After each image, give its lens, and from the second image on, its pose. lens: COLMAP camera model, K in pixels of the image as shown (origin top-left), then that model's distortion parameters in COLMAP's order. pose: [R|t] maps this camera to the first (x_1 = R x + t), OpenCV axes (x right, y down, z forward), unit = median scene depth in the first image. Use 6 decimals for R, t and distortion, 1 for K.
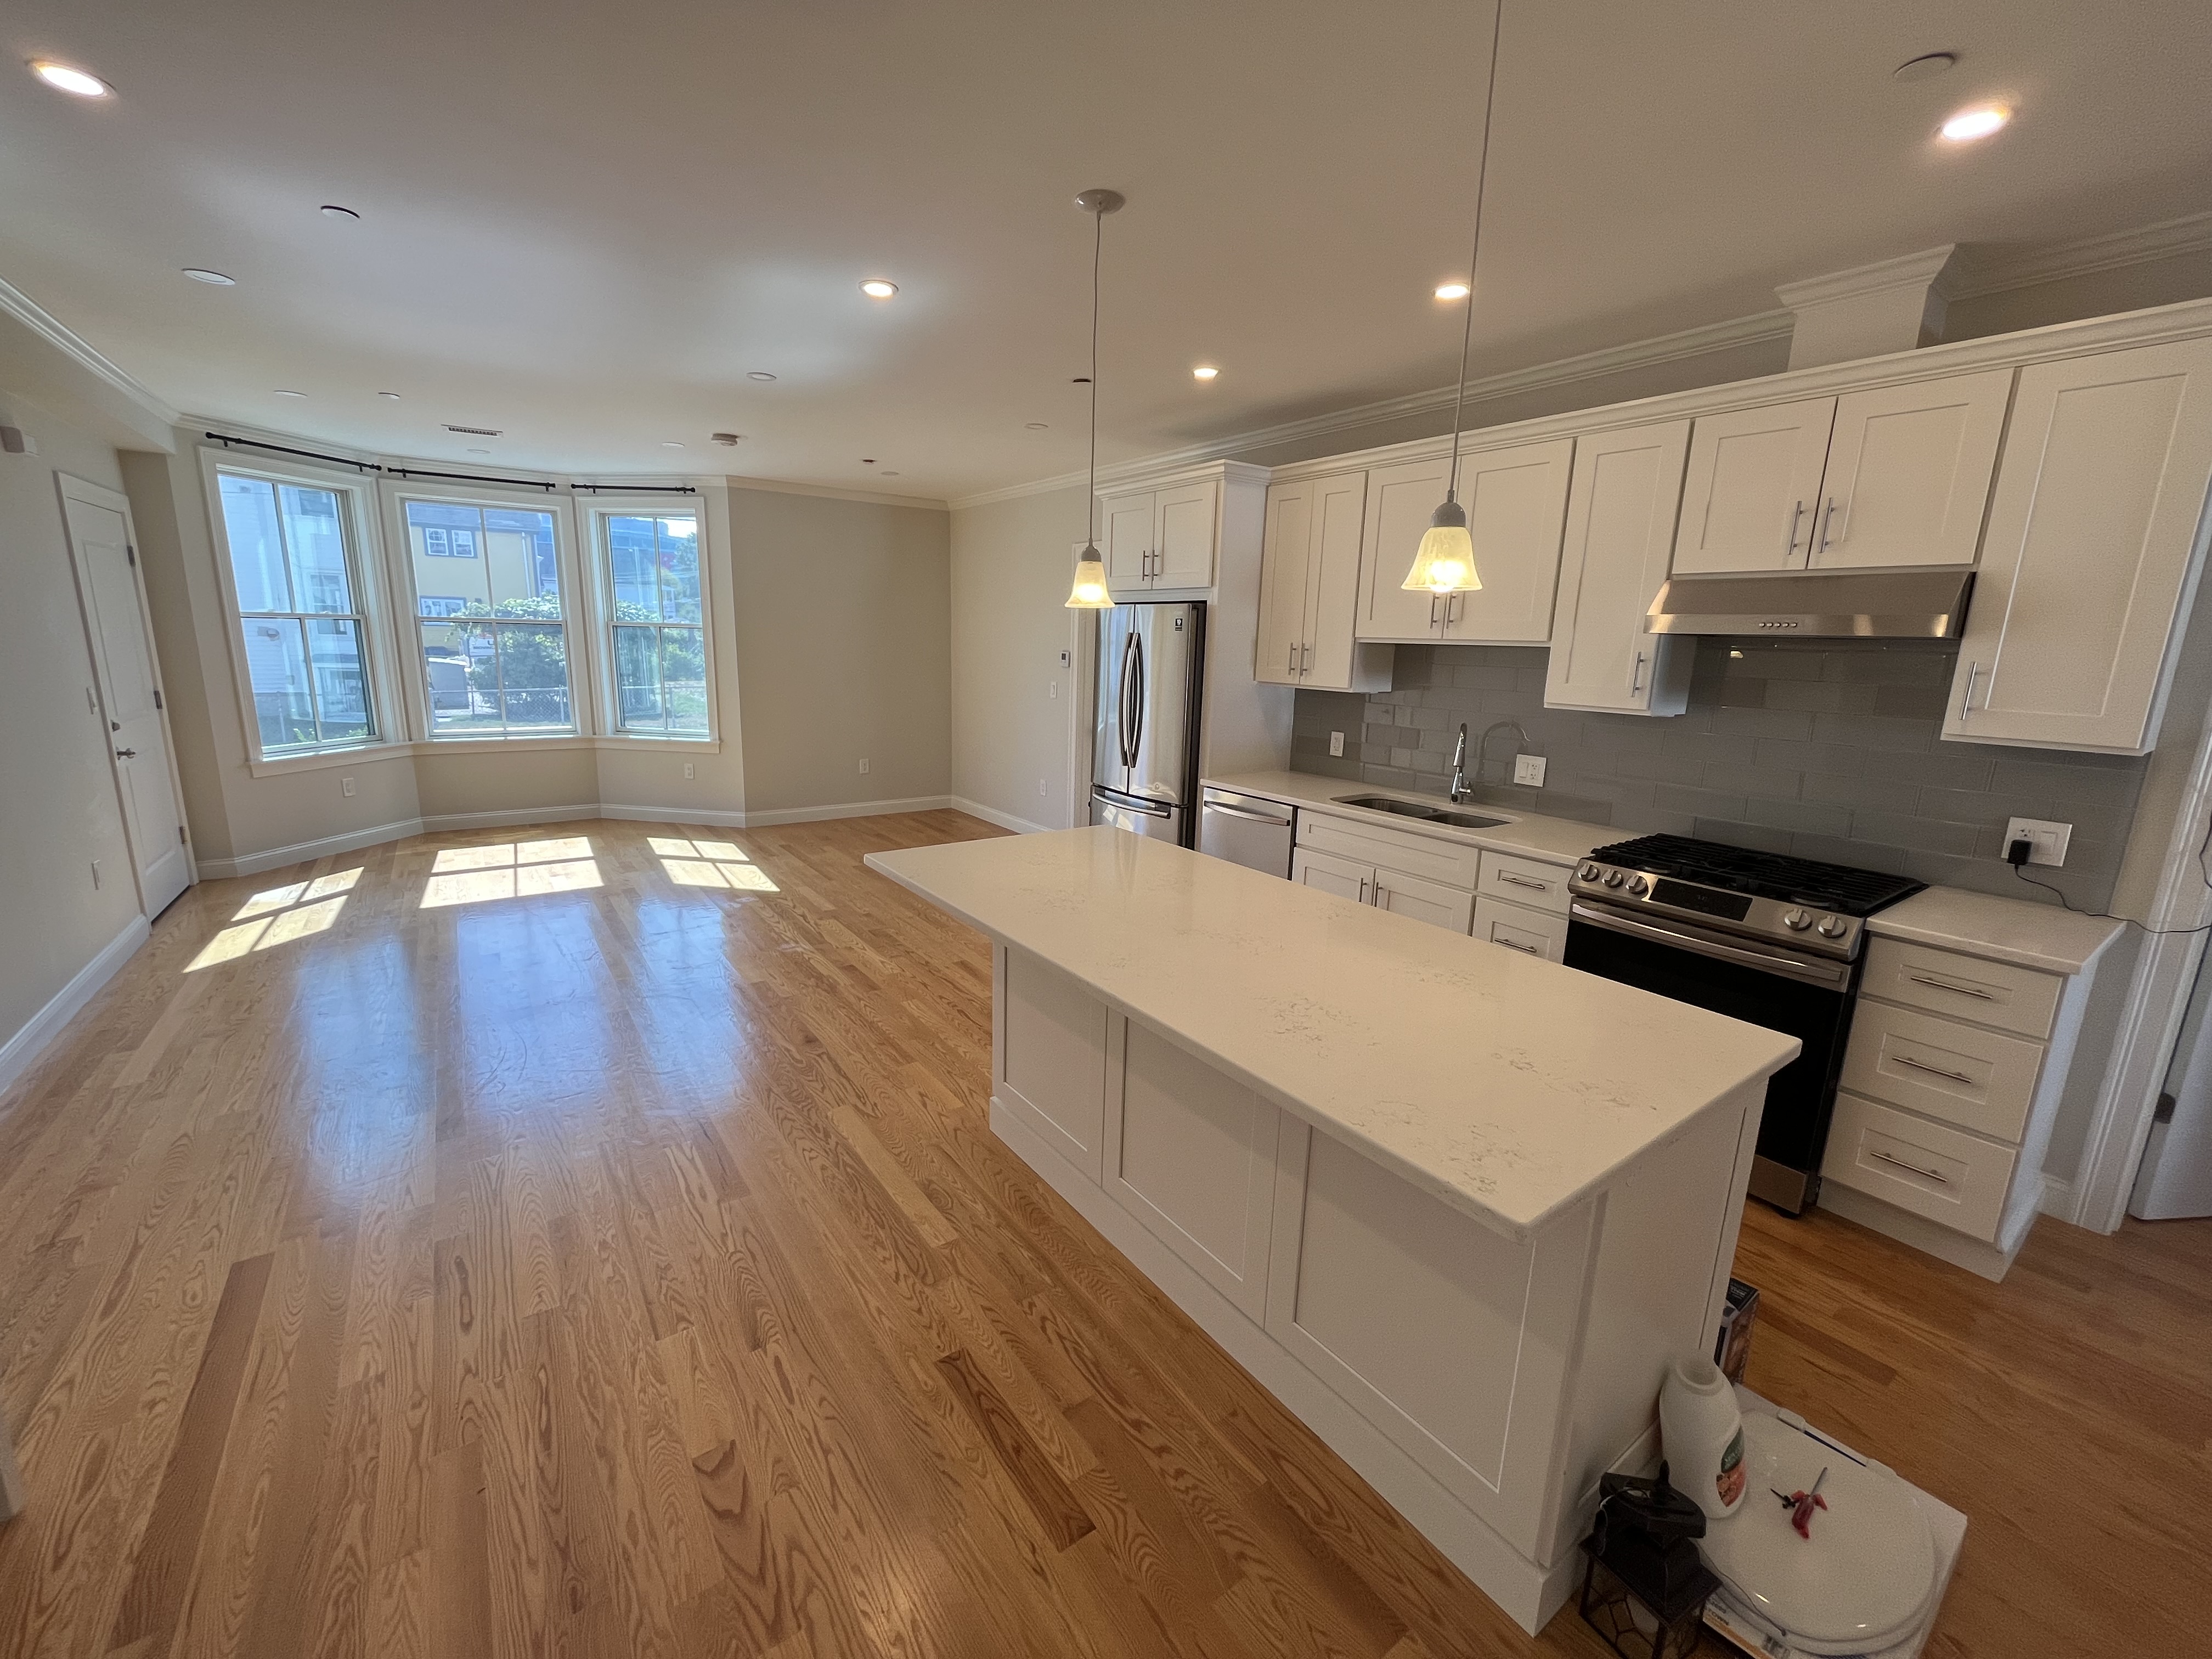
lens RADIAL K [[892.0, 0, 1098.7], [0, 892.0, 823.1], [0, 0, 1]] dist [-0.003618, -0.000533]
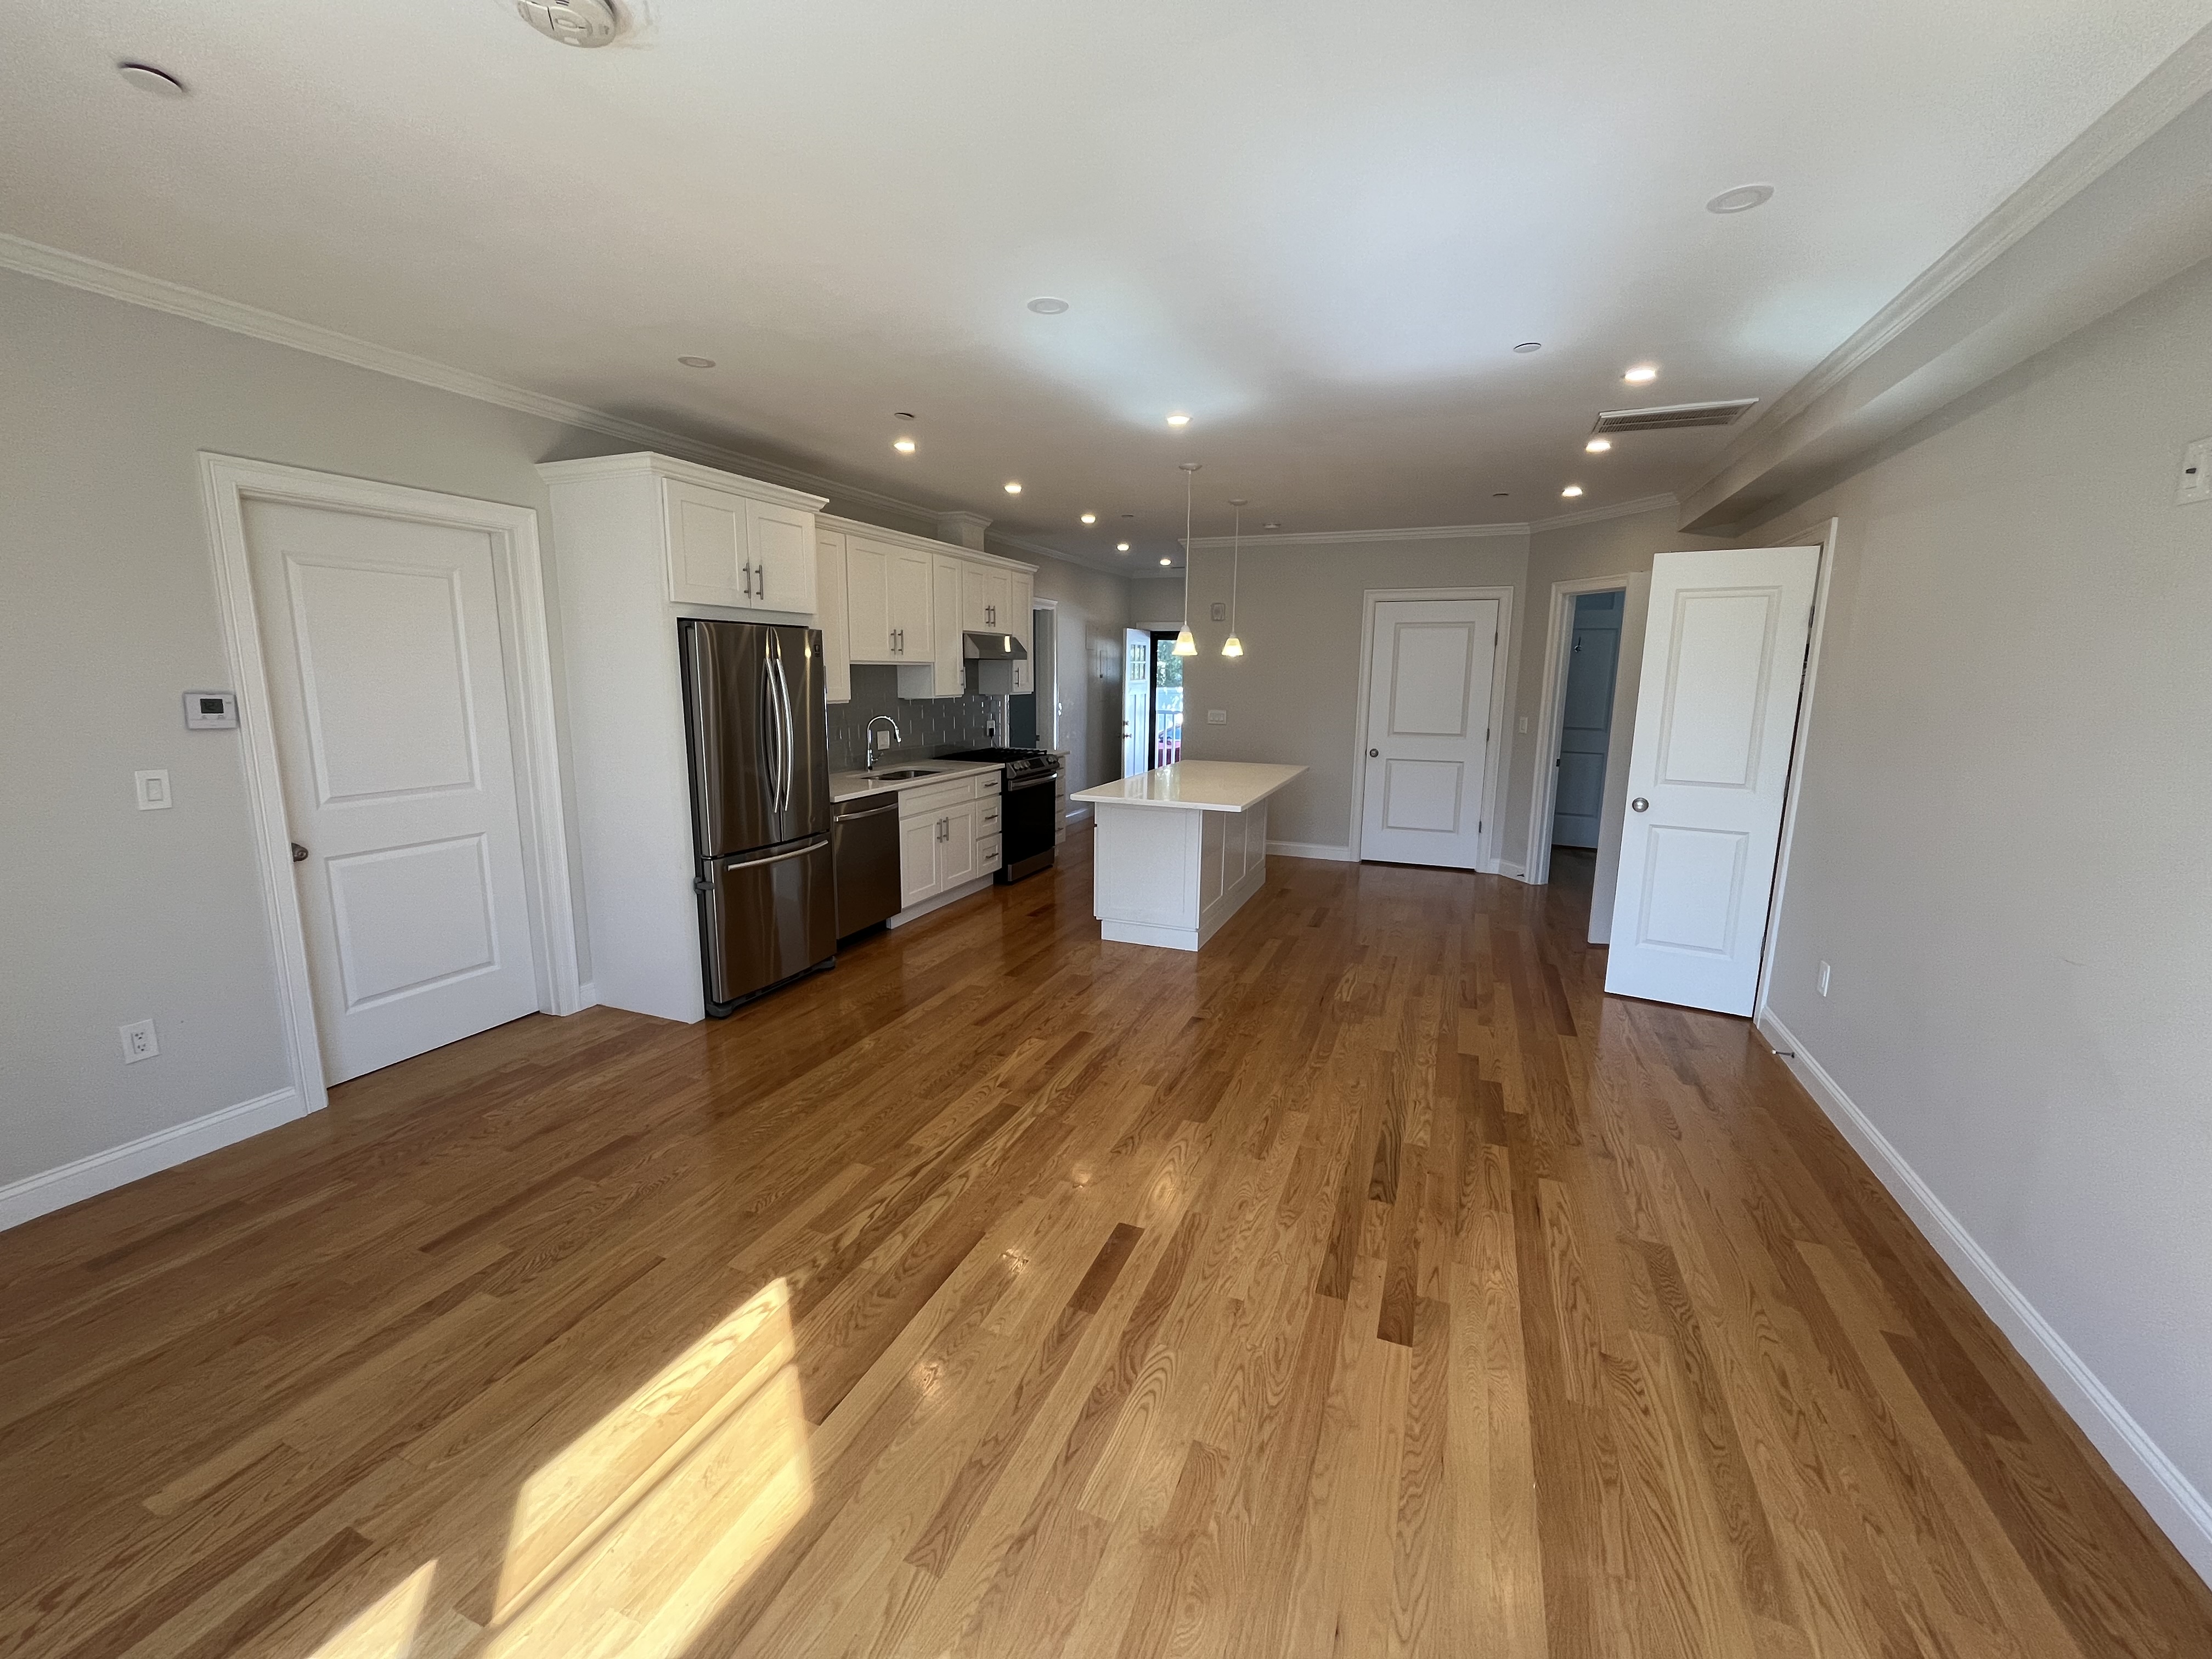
lens RADIAL K [[890.9, 0, 1097.4], [0, 890.9, 824.8], [0, 0, 1]] dist [-0.001340, 0.002345]
pose [[-0.528403, -0.178554, 0.830005, -0.979024], [0.149161, 0.942903, 0.297800, -0.302297], [-0.835788, 0.281163, -0.471600, 1.320105]]
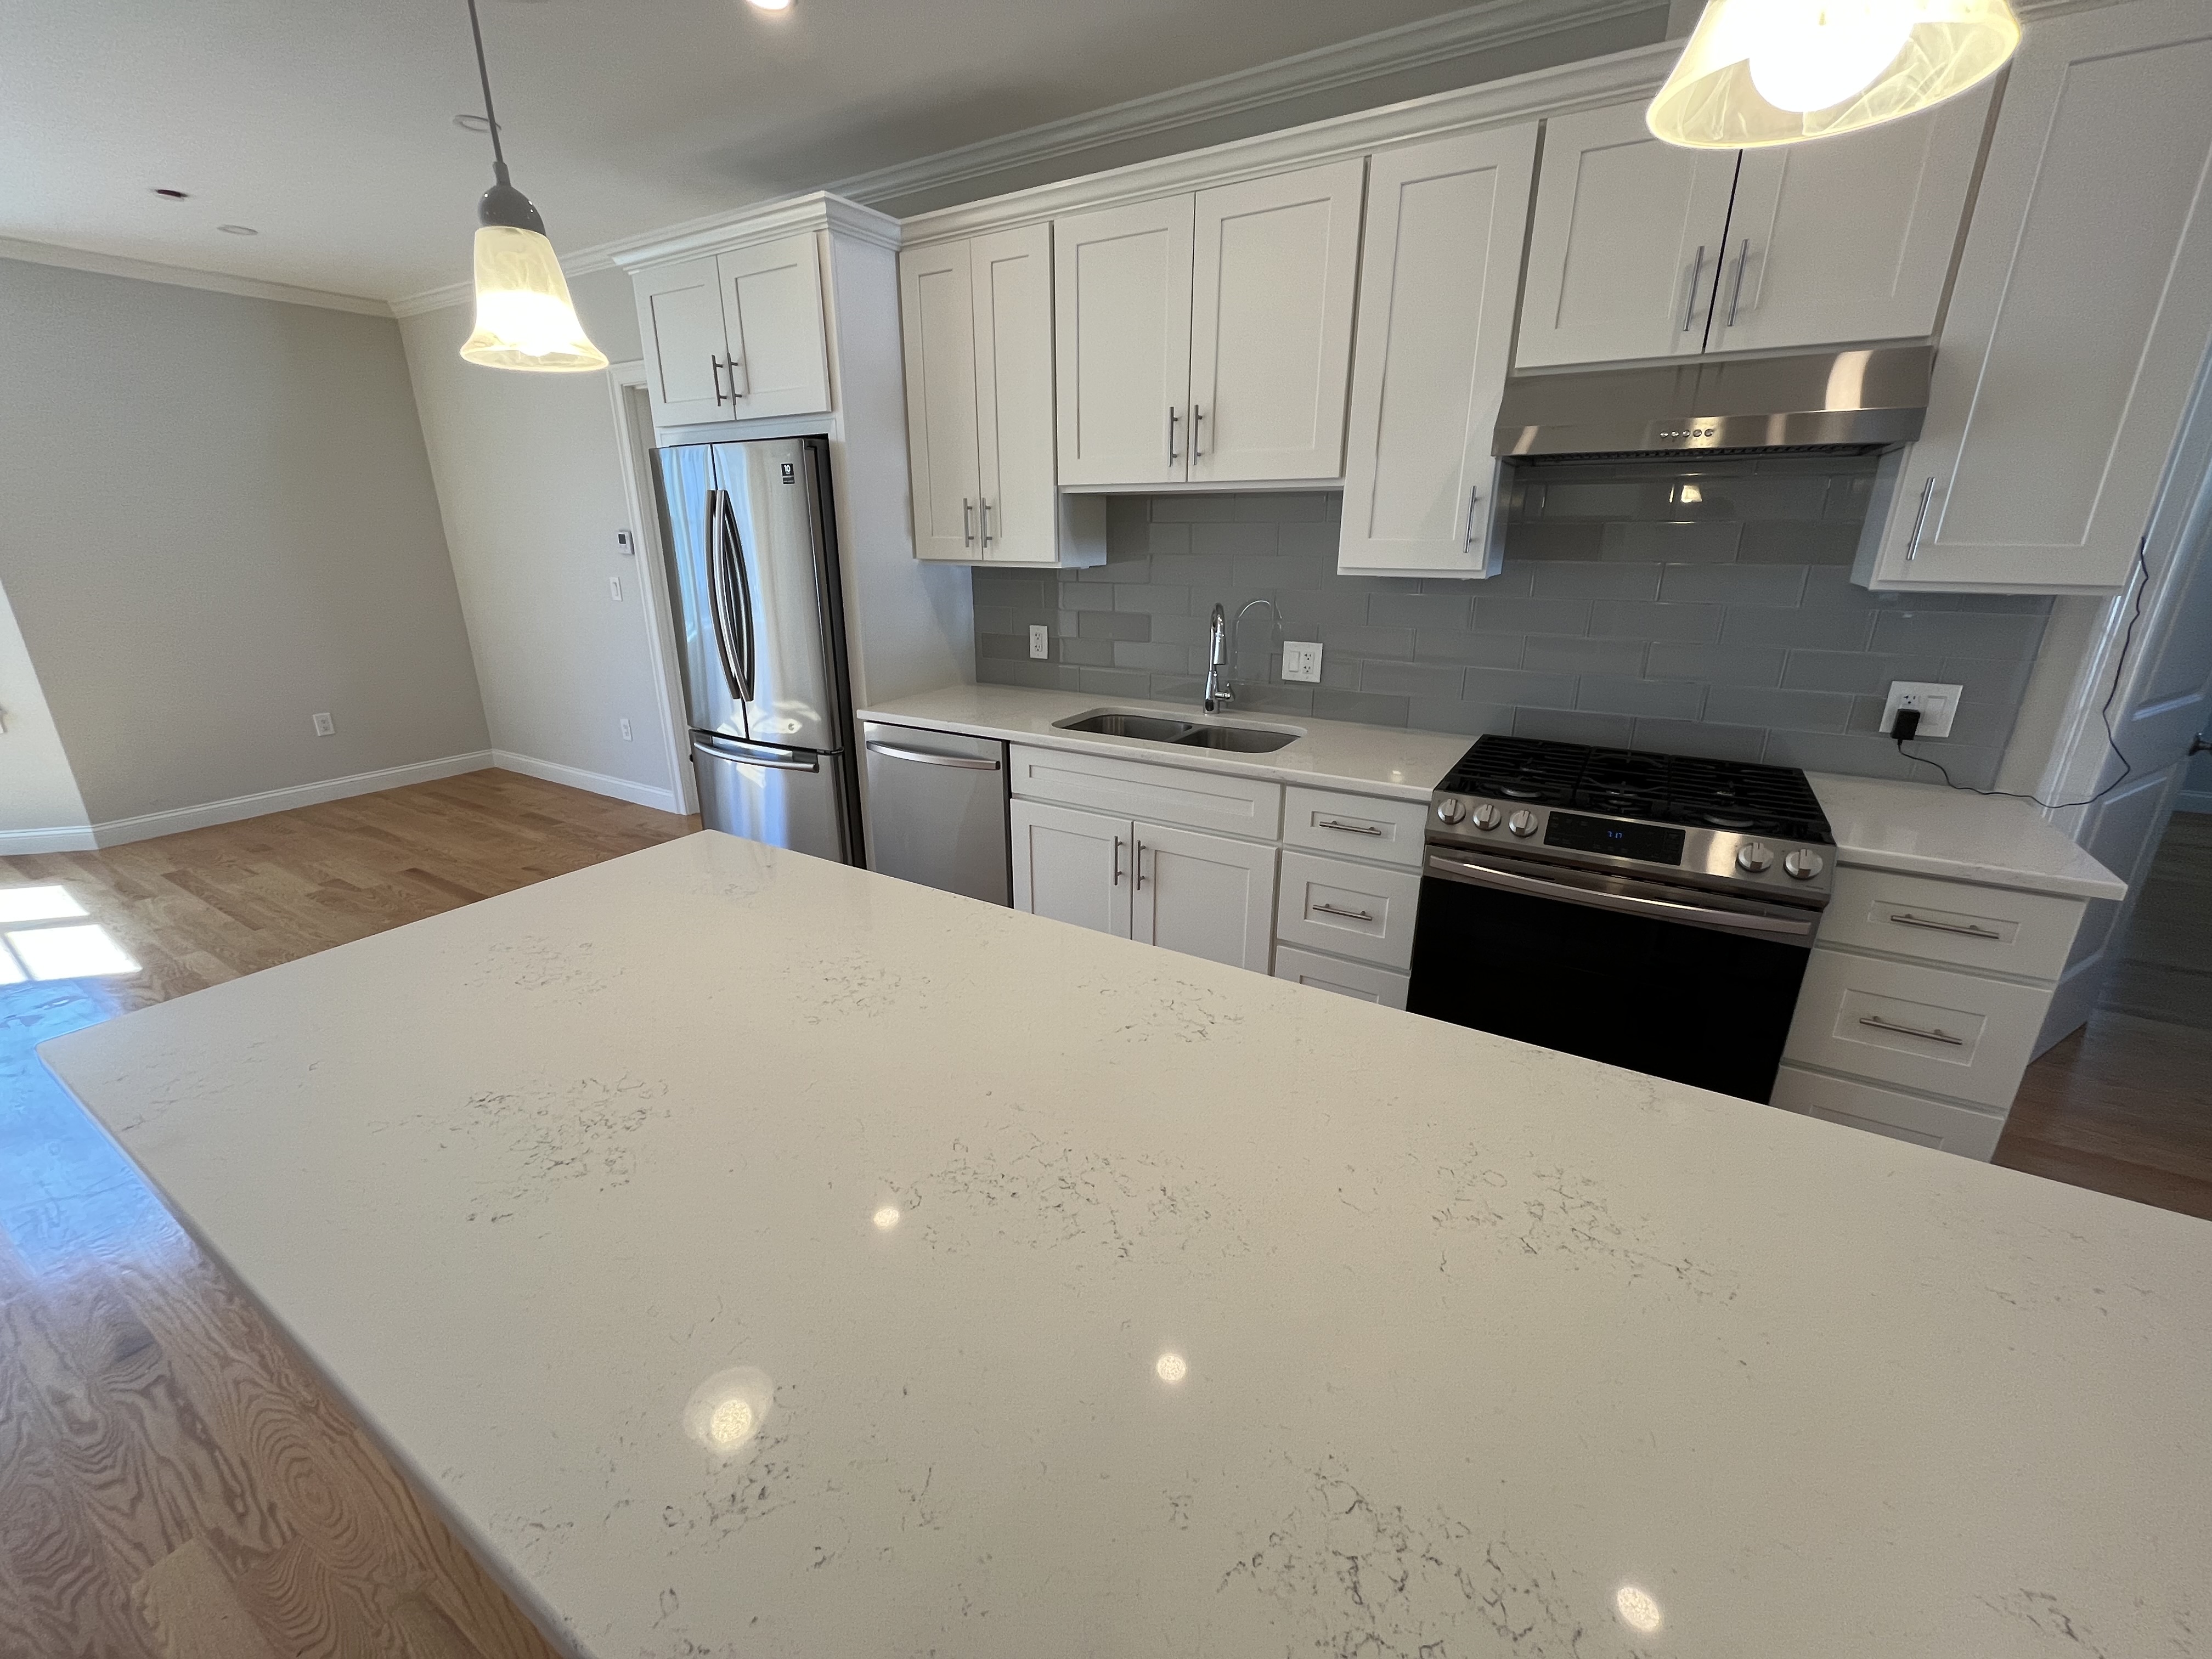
lens RADIAL K [[892.0, 0, 1098.7], [0, 892.0, 823.1], [0, 0, 1]] dist [-0.003618, -0.000533]
pose [[0.919786, -0.150975, 0.362216, 0.026199], [0.105929, 0.984287, 0.141272, -0.043758], [-0.377854, -0.091571, 0.921326, 0.315217]]
